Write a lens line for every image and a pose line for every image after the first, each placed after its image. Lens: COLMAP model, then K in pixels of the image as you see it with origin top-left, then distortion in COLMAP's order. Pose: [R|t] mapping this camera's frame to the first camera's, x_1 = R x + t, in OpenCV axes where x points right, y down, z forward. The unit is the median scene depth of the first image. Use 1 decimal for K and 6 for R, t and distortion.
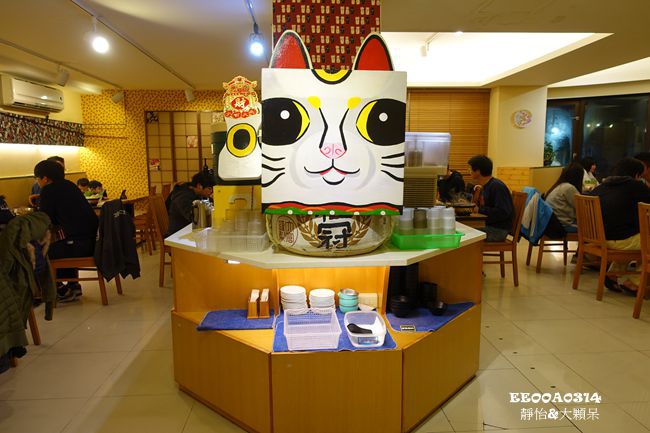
lens RADIAL K [[448.1, 0, 323.2], [0, 448.1, 217.1], [0, 0, 1]] dist [0.000617, -0.000700]
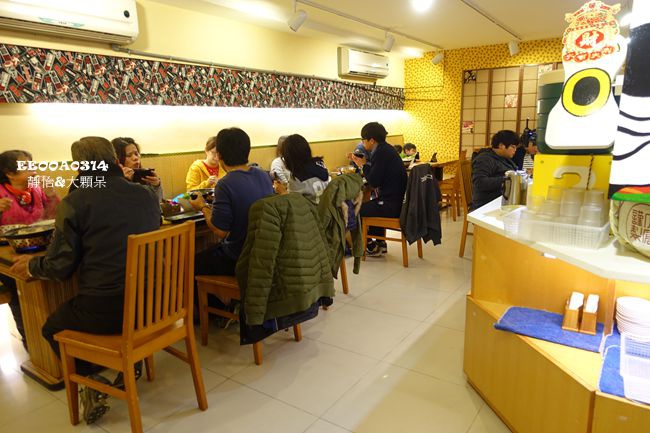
lens RADIAL K [[448.1, 0, 323.2], [0, 448.1, 217.1], [0, 0, 1]] dist [0.000617, -0.000700]
pose [[0.786062, 0.115281, -0.607302, -0.038607], [-0.064942, 0.992420, 0.104328, -0.015362], [0.614726, -0.042569, 0.787591, 0.121765]]
